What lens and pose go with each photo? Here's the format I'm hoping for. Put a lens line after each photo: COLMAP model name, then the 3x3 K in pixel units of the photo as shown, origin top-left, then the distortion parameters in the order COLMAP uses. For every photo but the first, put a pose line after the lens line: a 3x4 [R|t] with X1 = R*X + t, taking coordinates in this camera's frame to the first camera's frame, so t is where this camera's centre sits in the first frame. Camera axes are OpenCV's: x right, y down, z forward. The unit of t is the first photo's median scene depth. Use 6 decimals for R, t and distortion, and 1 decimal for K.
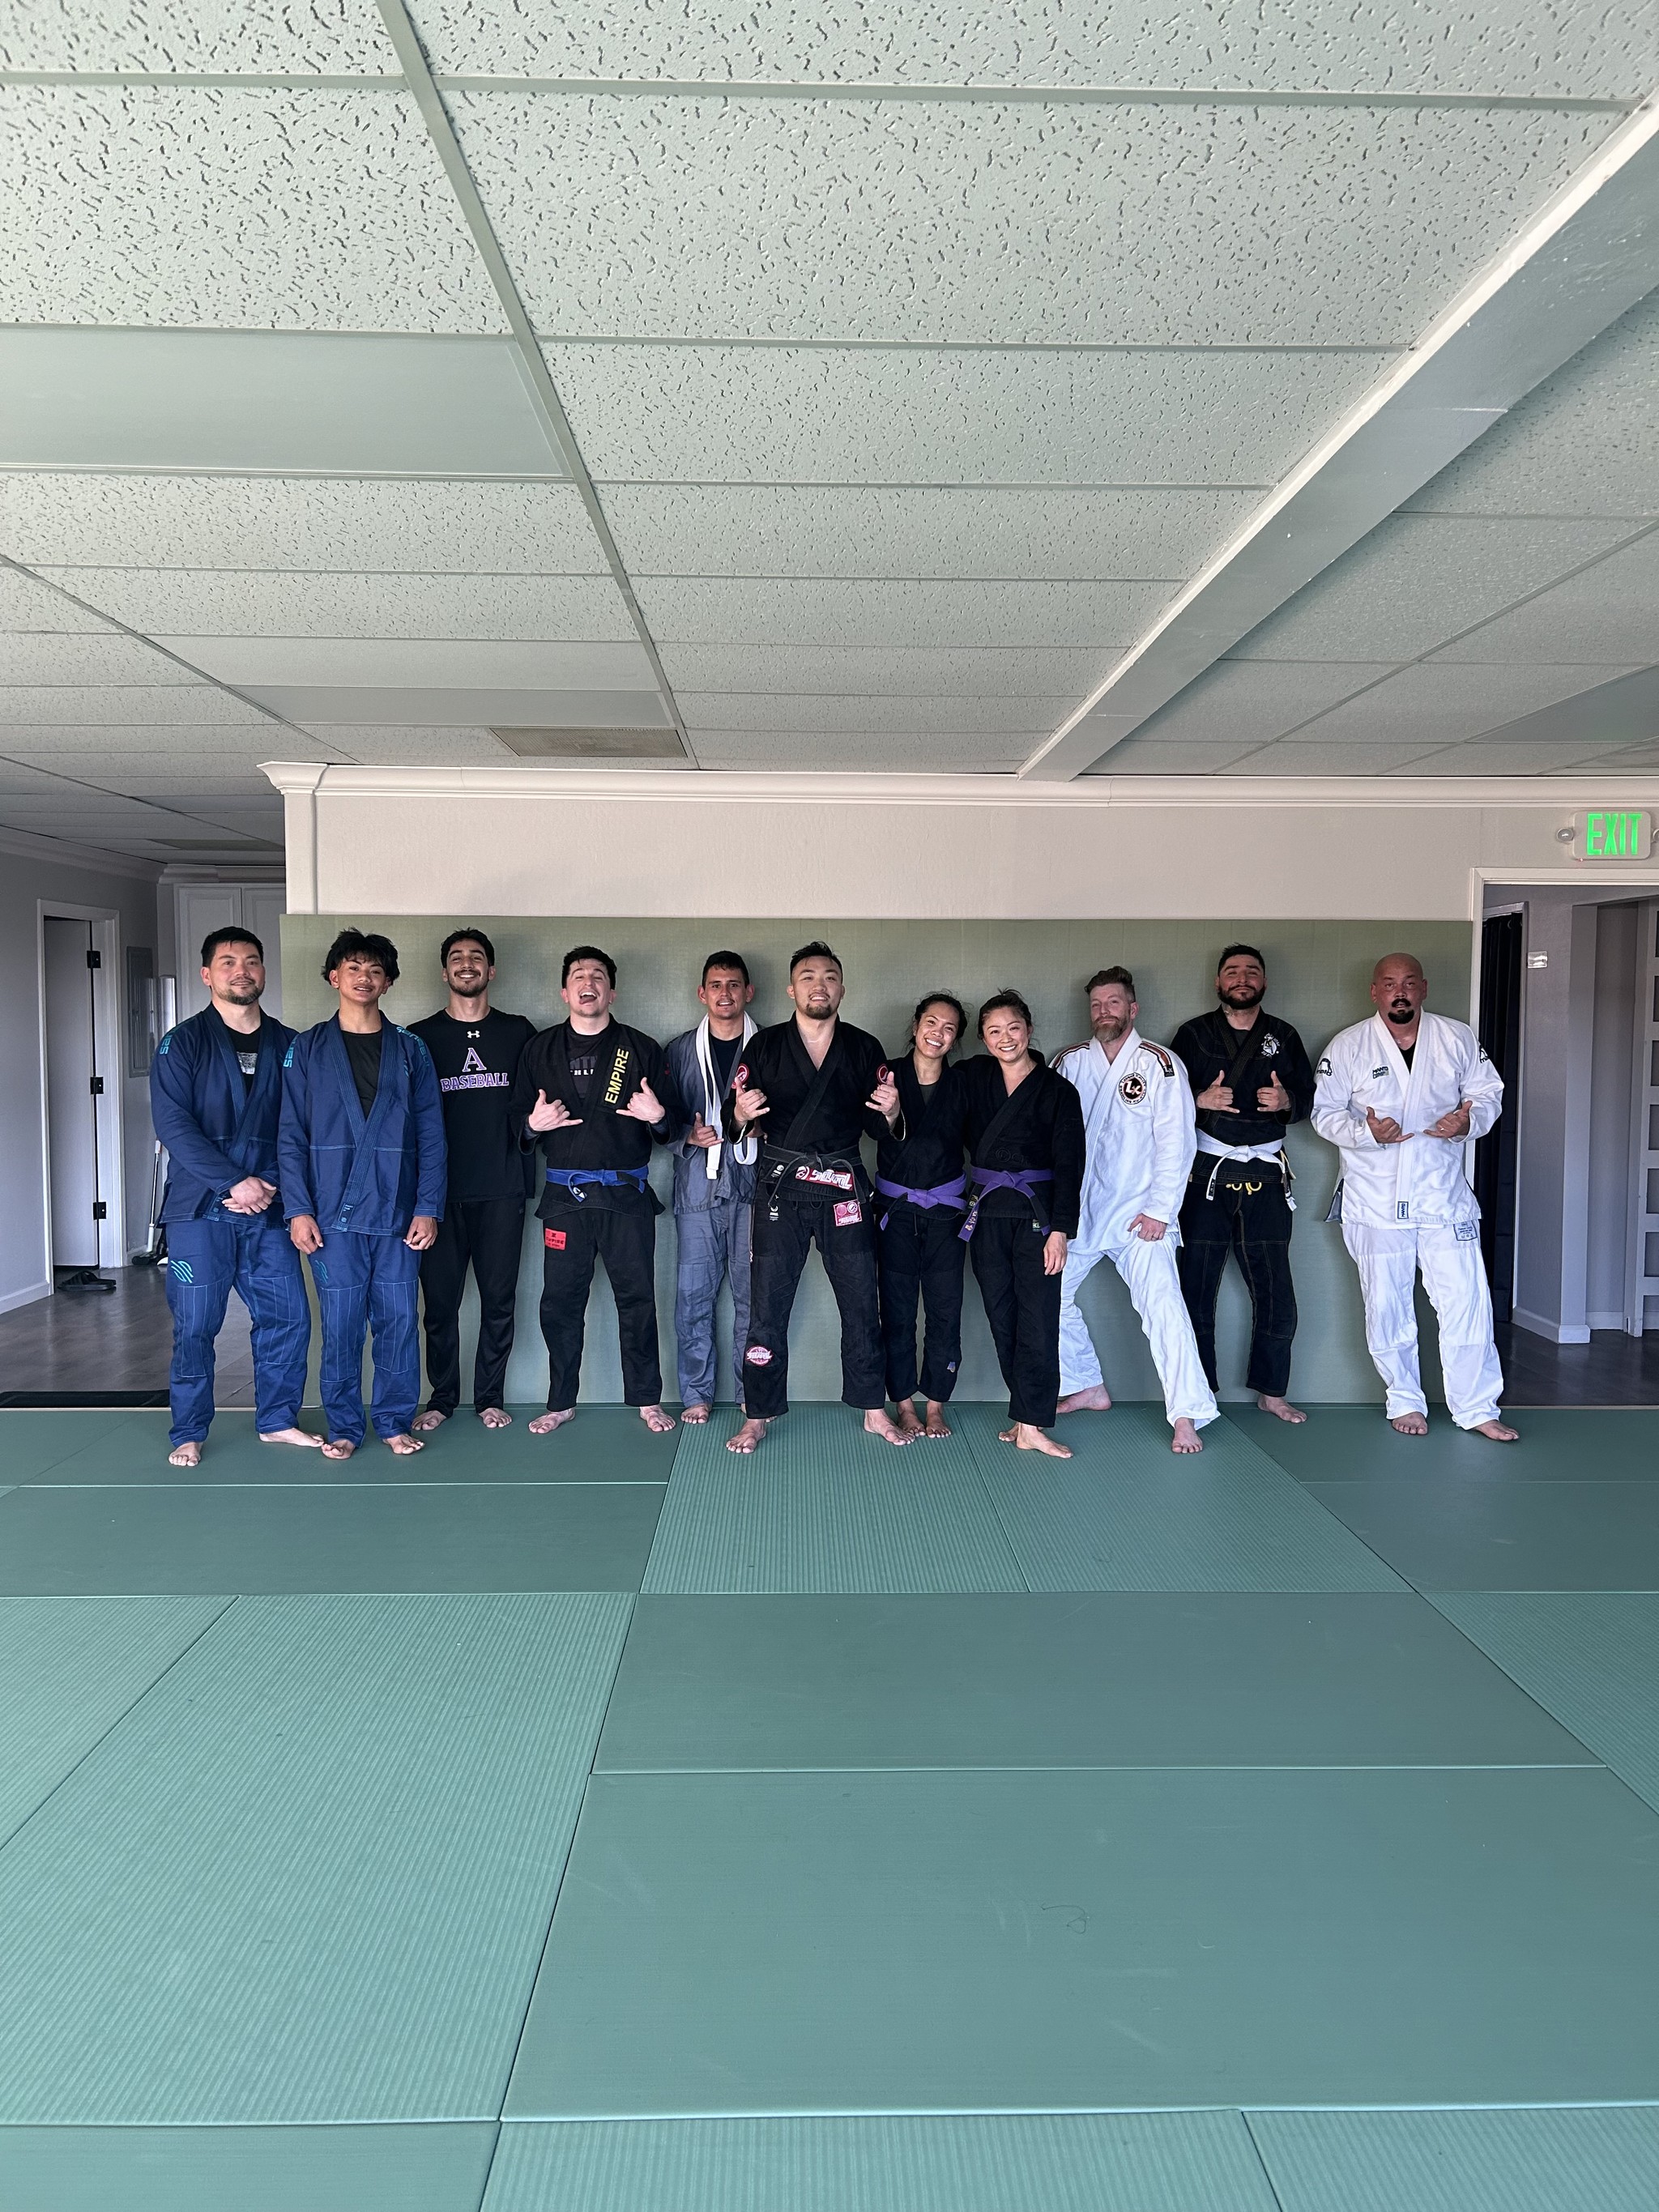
lens RADIAL K [[1657.2, 0, 837.5], [0, 1657.2, 1113.8], [0, 0, 1]] dist [0.030476, -0.042672]
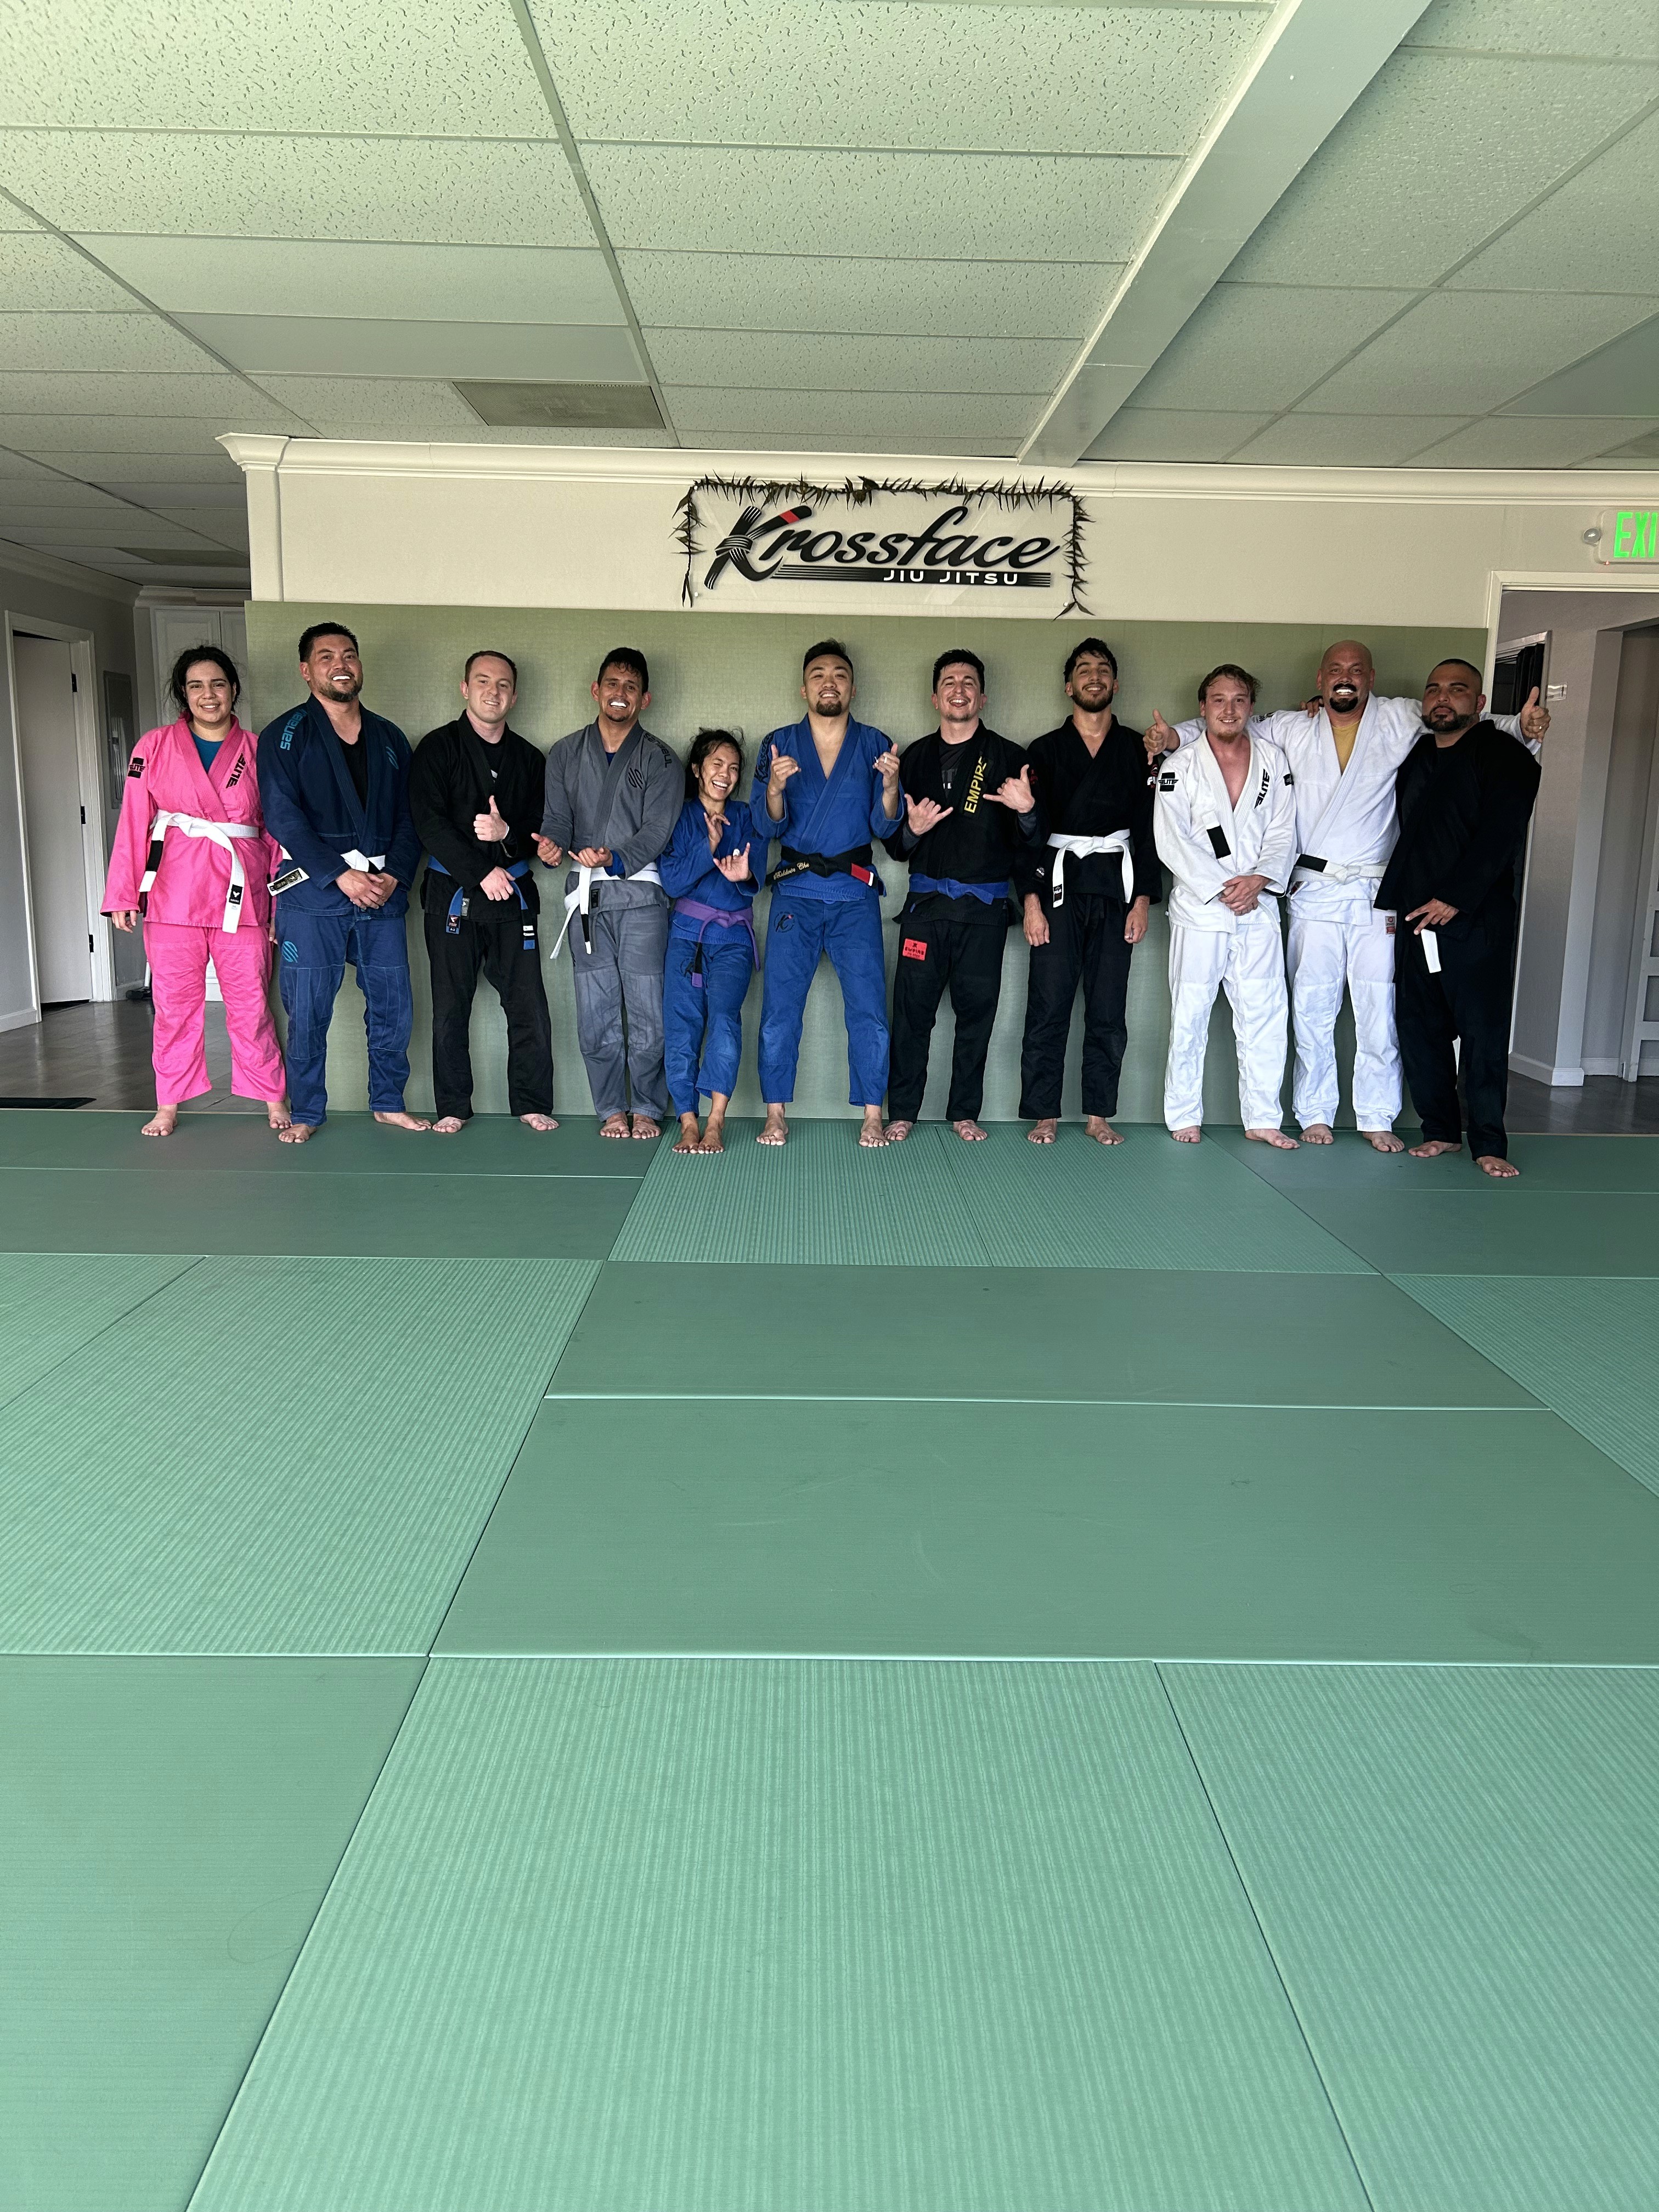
lens RADIAL K [[1657.1, 0, 840.7], [0, 1657.1, 1124.9], [0, 0, 1]] dist [0.030476, -0.042672]
pose [[0.999868, 0.015509, -0.004878, 0.034337], [-0.014765, 0.991806, 0.126895, 0.099962], [0.006806, -0.126806, 0.991904, 0.019330]]
